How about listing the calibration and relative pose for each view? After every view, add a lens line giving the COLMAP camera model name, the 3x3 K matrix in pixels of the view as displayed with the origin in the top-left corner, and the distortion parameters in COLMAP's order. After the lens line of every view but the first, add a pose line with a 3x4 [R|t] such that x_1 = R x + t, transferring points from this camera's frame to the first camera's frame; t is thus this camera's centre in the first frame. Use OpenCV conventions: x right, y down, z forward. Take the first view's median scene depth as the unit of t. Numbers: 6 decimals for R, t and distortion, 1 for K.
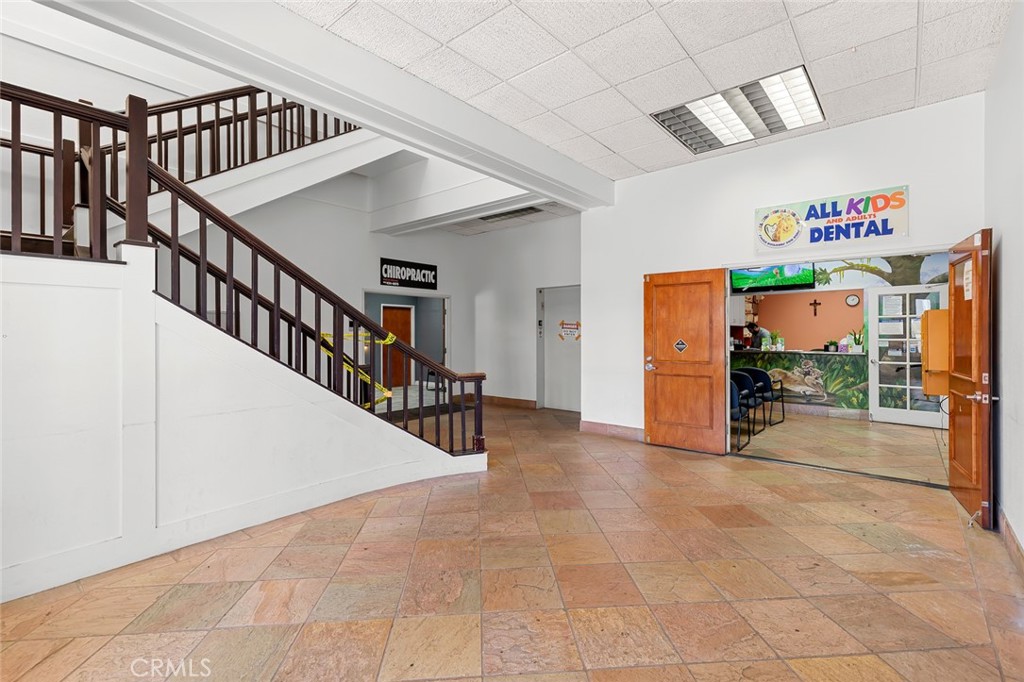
lens RADIAL K [[465.1, 0, 513.4], [0, 465.1, 337.5], [0, 0, 1]] dist [0.000551, 0.000057]
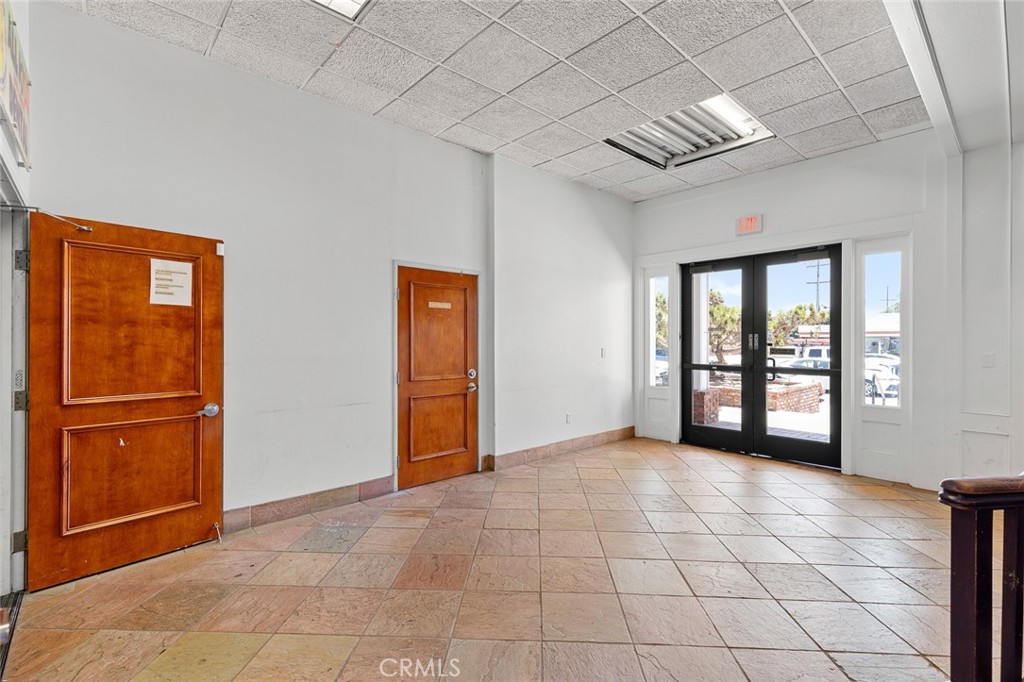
lens RADIAL K [[465.1, 0, 511.0], [0, 465.1, 340.0], [0, 0, 1]] dist [0.000551, 0.000057]
pose [[-0.992153, 0.003864, 0.124967, 0.300404], [0.004433, 0.999981, 0.004272, -0.020332], [-0.124948, 0.004793, -0.992152, 2.211009]]
